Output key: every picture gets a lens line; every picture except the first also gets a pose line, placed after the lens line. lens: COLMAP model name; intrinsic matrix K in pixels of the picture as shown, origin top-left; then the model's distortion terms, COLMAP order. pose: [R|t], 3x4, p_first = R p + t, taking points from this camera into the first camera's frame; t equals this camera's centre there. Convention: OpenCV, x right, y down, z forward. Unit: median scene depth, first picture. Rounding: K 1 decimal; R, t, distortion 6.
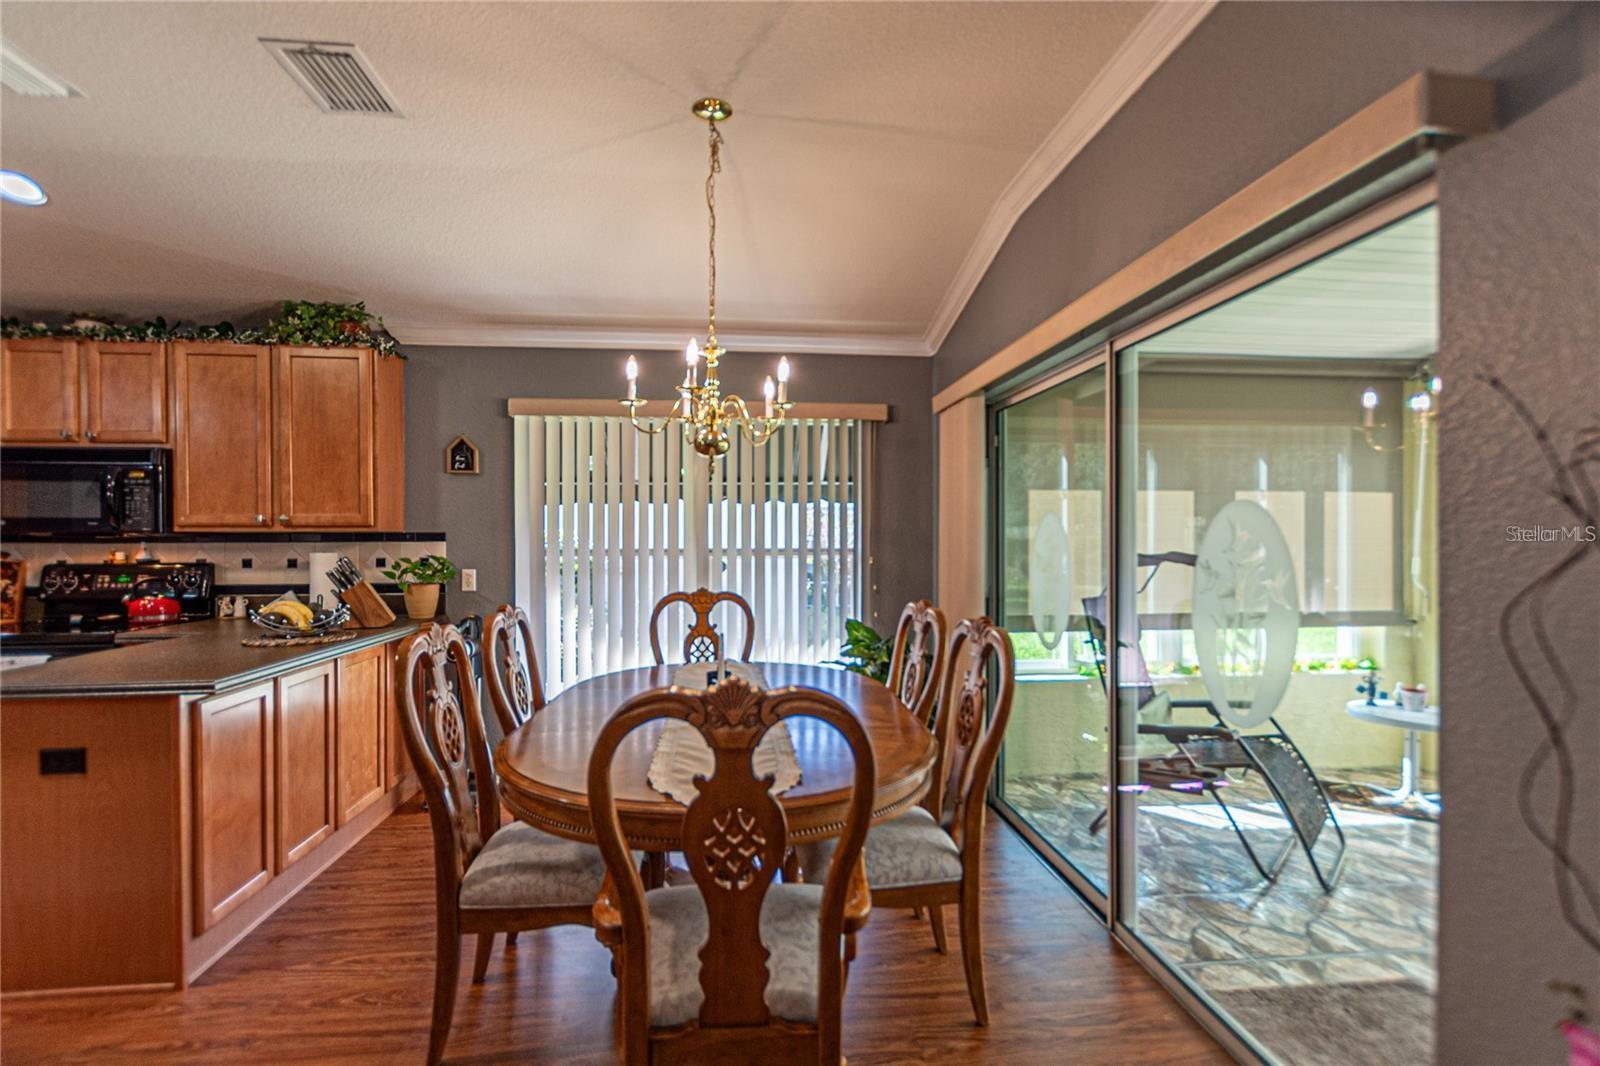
lens RADIAL K [[726.1, 0, 798.8], [0, 726.1, 542.4], [0, 0, 1]] dist [0.002663, -0.002567]
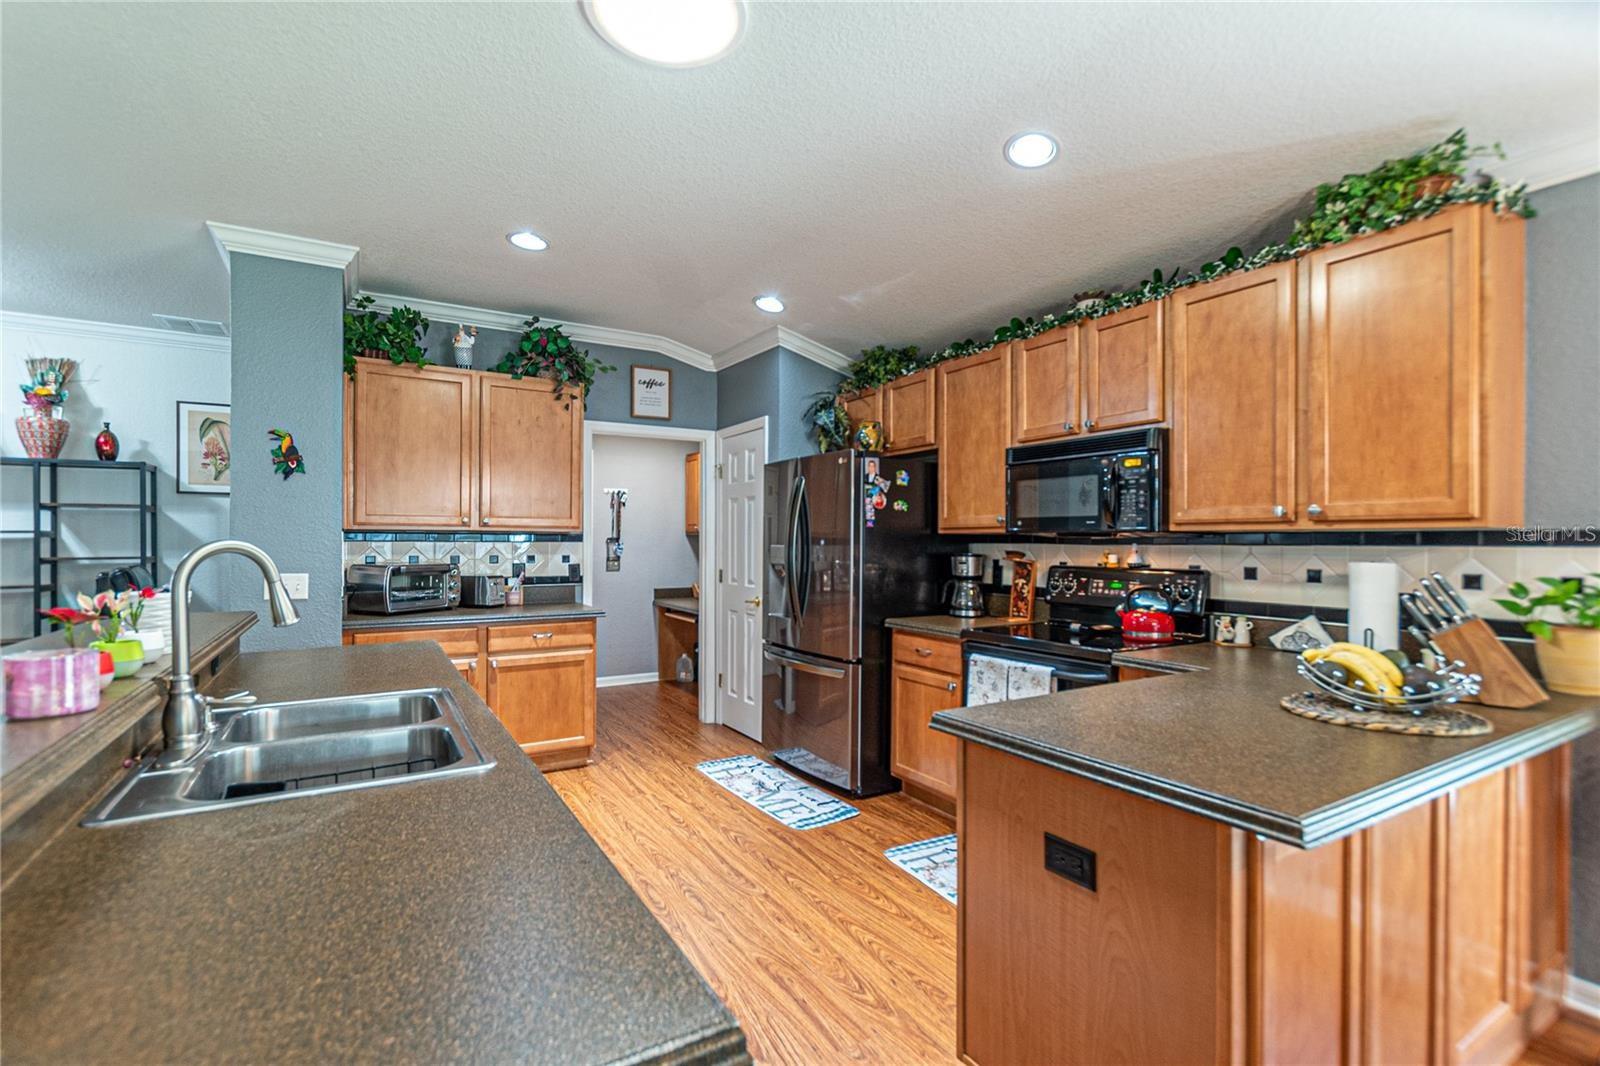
lens RADIAL K [[726.1, 0, 798.6], [0, 726.1, 540.6], [0, 0, 1]] dist [0.002663, -0.002567]
pose [[0.421419, 0.004001, -0.906857, -0.301514], [-0.010106, 0.999949, -0.000285, 0.000356], [0.906810, 0.009284, 0.421438, 0.286644]]
